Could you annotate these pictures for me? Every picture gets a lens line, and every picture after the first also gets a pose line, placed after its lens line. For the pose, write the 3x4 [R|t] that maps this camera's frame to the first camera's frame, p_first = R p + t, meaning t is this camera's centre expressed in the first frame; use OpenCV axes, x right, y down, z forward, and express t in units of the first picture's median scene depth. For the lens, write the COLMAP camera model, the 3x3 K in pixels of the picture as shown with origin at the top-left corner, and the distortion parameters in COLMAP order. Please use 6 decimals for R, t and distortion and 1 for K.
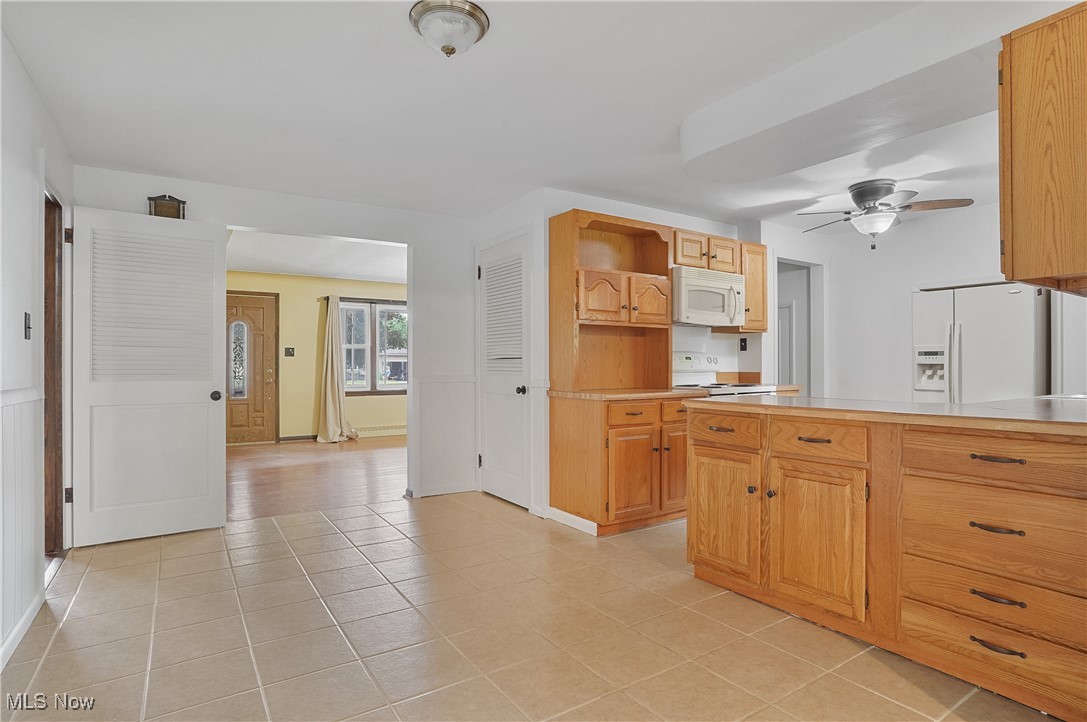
lens RADIAL K [[568.7, 0, 541.5], [0, 568.7, 362.6], [0, 0, 1]] dist [-0.051885, 0.019110]
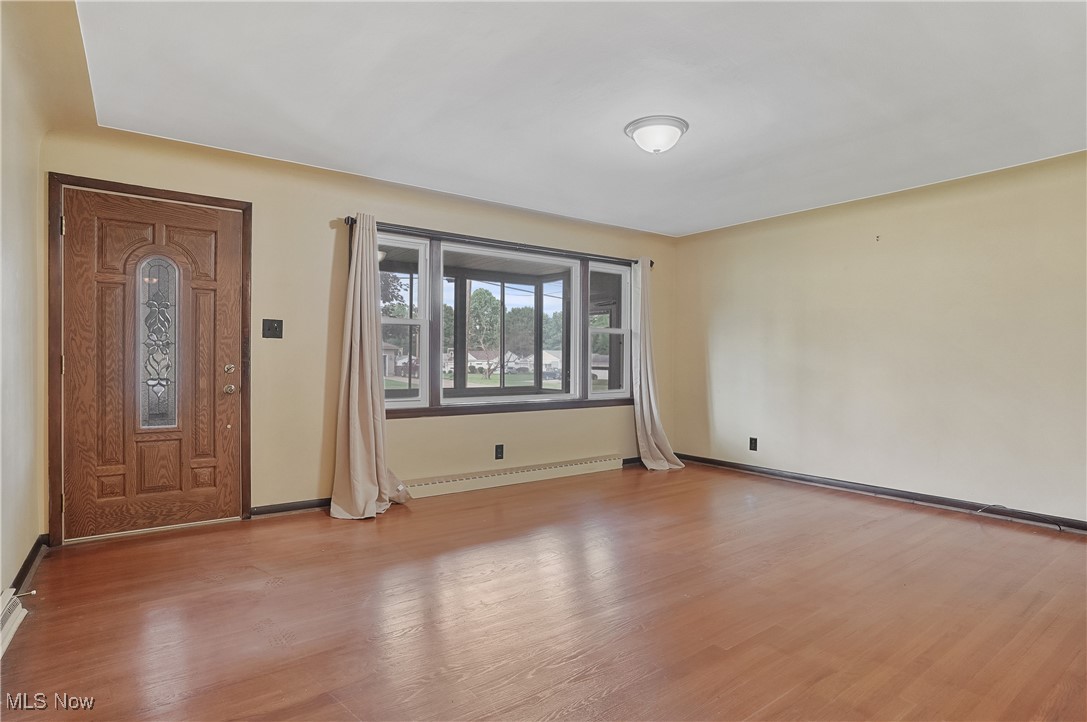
lens RADIAL K [[568.7, 0, 551.2], [0, 568.7, 362.6], [0, 0, 1]] dist [-0.051885, 0.019110]
pose [[0.998333, 0.008192, 0.057137, -0.241125], [-0.008626, 0.999936, 0.007350, 0.004673], [-0.057073, -0.007831, 0.998339, 0.516395]]
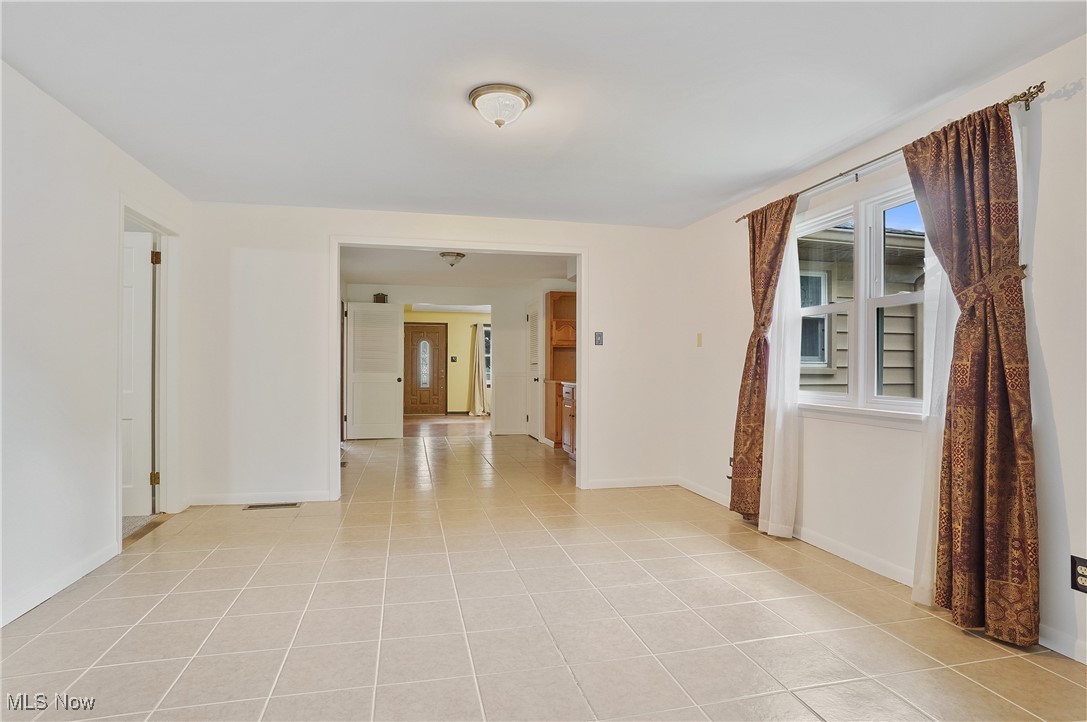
lens RADIAL K [[568.7, 0, 540.6], [0, 568.7, 368.5], [0, 0, 1]] dist [-0.051885, 0.019110]
pose [[0.940324, 0.004716, -0.340248, 0.345460], [-0.003916, 0.999988, 0.003039, 0.002038], [0.340258, -0.001525, 0.940331, -0.452288]]
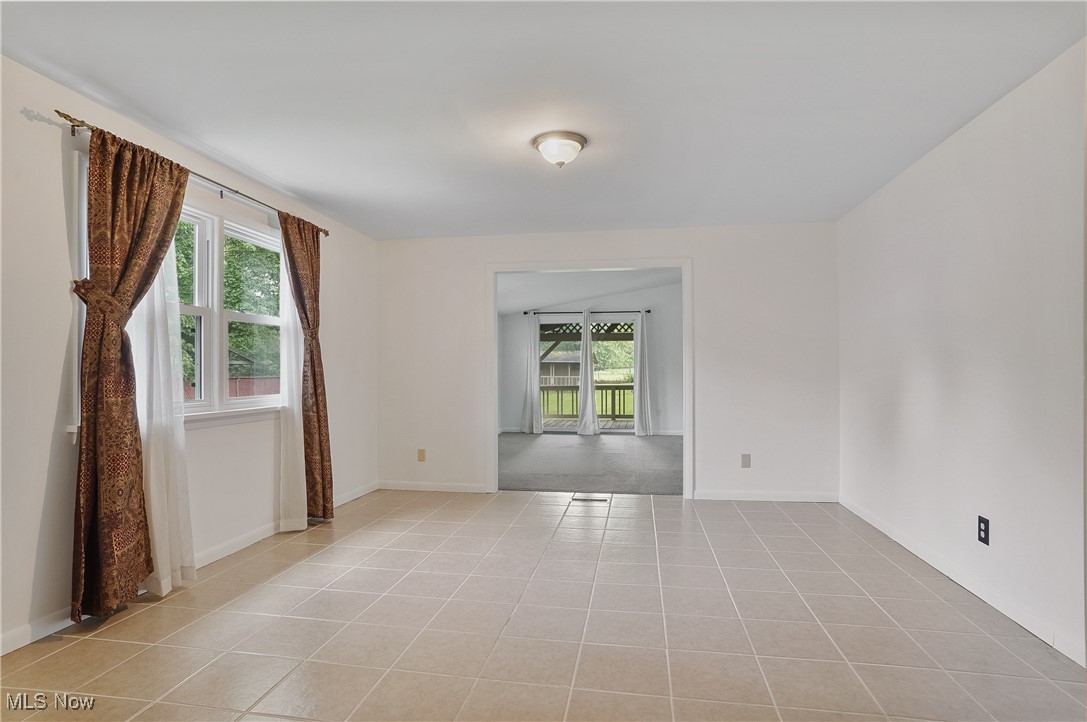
lens RADIAL K [[568.7, 0, 543.1], [0, 568.7, 362.8], [0, 0, 1]] dist [-0.051885, 0.019110]
pose [[-0.734765, 0.010412, 0.678242, -0.829343], [0.000232, 0.999886, -0.015098, -0.003136], [-0.678322, -0.010936, -0.734683, 1.346499]]
